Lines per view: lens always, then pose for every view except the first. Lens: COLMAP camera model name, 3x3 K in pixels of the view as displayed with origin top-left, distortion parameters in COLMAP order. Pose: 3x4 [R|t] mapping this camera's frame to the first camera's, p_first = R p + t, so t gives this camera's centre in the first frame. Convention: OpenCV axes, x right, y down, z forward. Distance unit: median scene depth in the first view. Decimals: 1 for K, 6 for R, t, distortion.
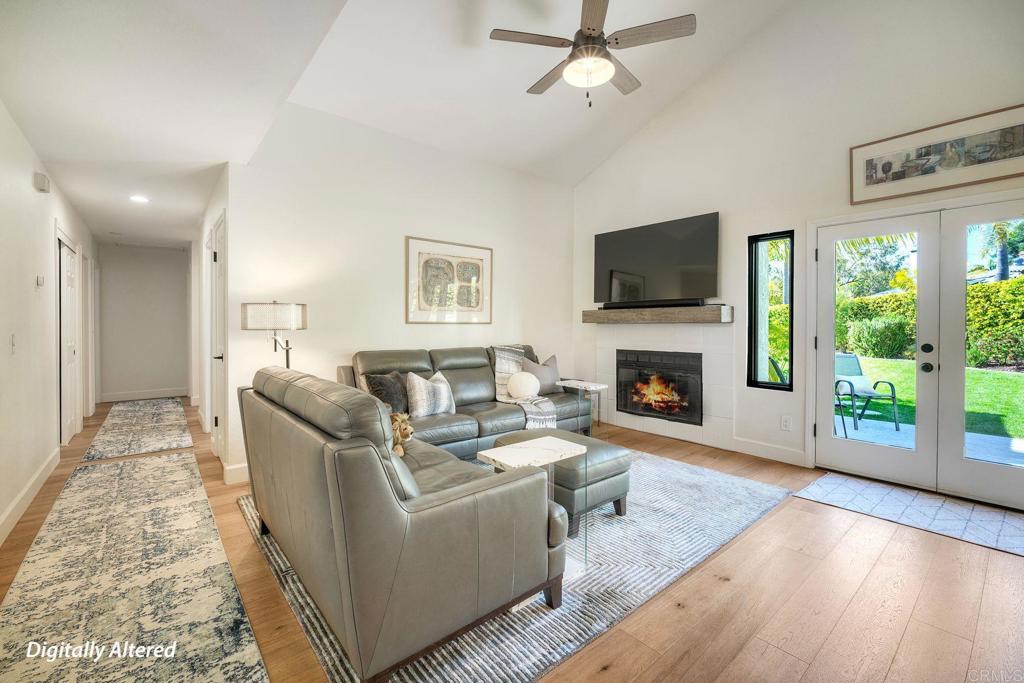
lens RADIAL K [[429.3, 0, 479.2], [0, 429.3, 324.5], [0, 0, 1]] dist [-0.006515, -0.003218]
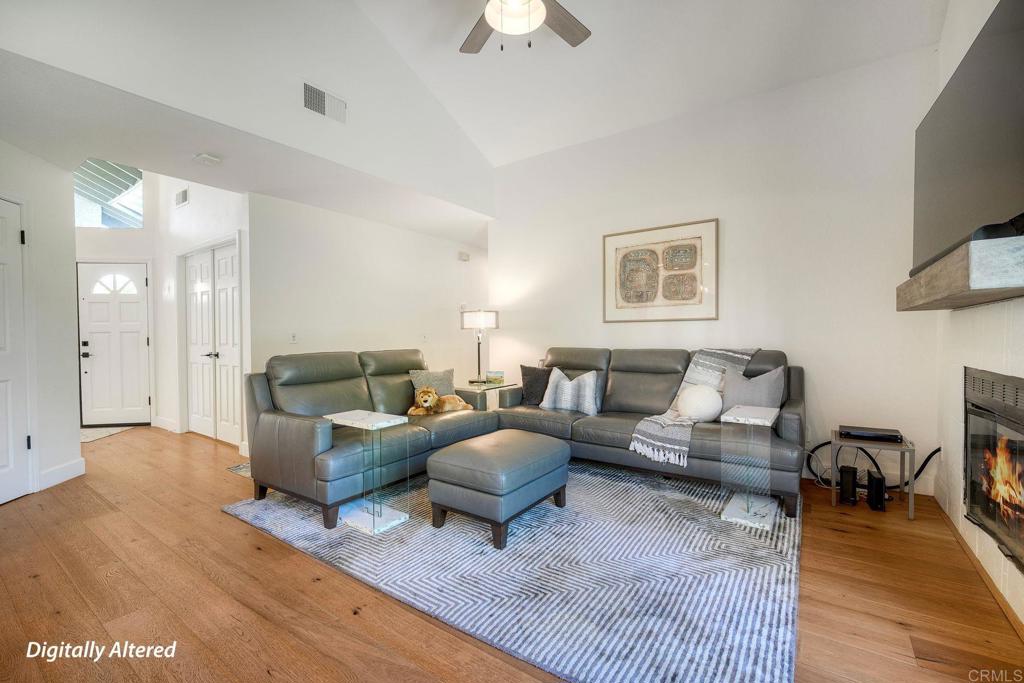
lens RADIAL K [[429.3, 0, 539.6], [0, 429.3, 345.7], [0, 0, 1]] dist [-0.006515, -0.003218]
pose [[0.313098, 0.017605, -0.949558, 0.734418], [0.011940, 0.999676, 0.022471, 0.026606], [0.949646, -0.018373, 0.312786, 0.538373]]
